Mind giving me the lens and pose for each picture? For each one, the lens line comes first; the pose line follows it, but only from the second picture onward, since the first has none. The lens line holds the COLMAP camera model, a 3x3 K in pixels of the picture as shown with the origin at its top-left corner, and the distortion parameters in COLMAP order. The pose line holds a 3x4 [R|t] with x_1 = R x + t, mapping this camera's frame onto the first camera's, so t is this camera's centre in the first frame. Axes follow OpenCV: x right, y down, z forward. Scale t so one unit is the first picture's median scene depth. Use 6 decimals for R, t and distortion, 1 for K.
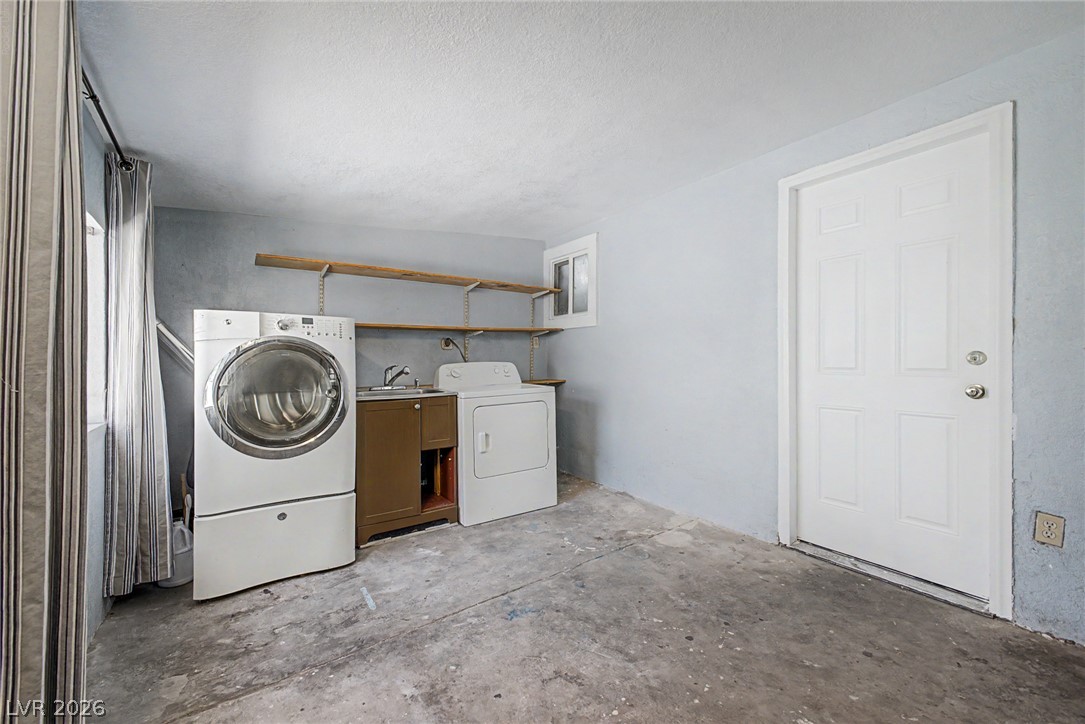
lens RADIAL K [[429.9, 0, 535.8], [0, 429.9, 355.7], [0, 0, 1]] dist [0.031575, -0.009961]
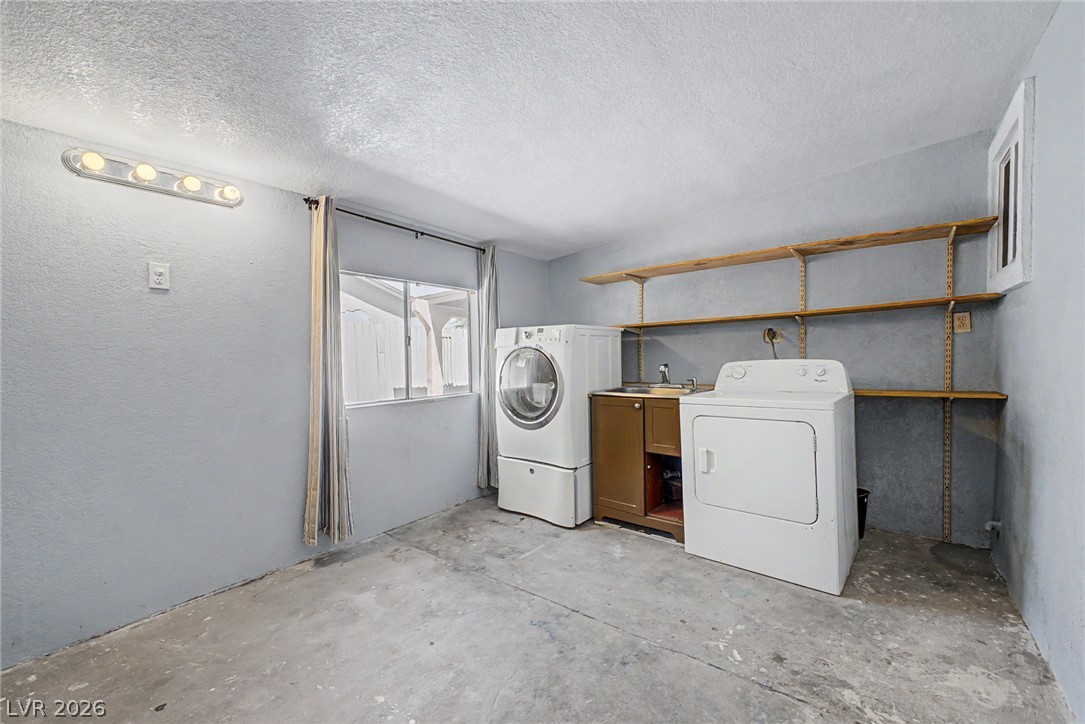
lens RADIAL K [[429.9, 0, 535.8], [0, 429.9, 355.7], [0, 0, 1]] dist [0.031575, -0.009961]
pose [[0.299101, -0.002421, -0.954218, 0.624070], [0.025266, 0.999666, 0.005383, -0.008447], [0.953887, -0.025720, 0.299063, 0.507978]]
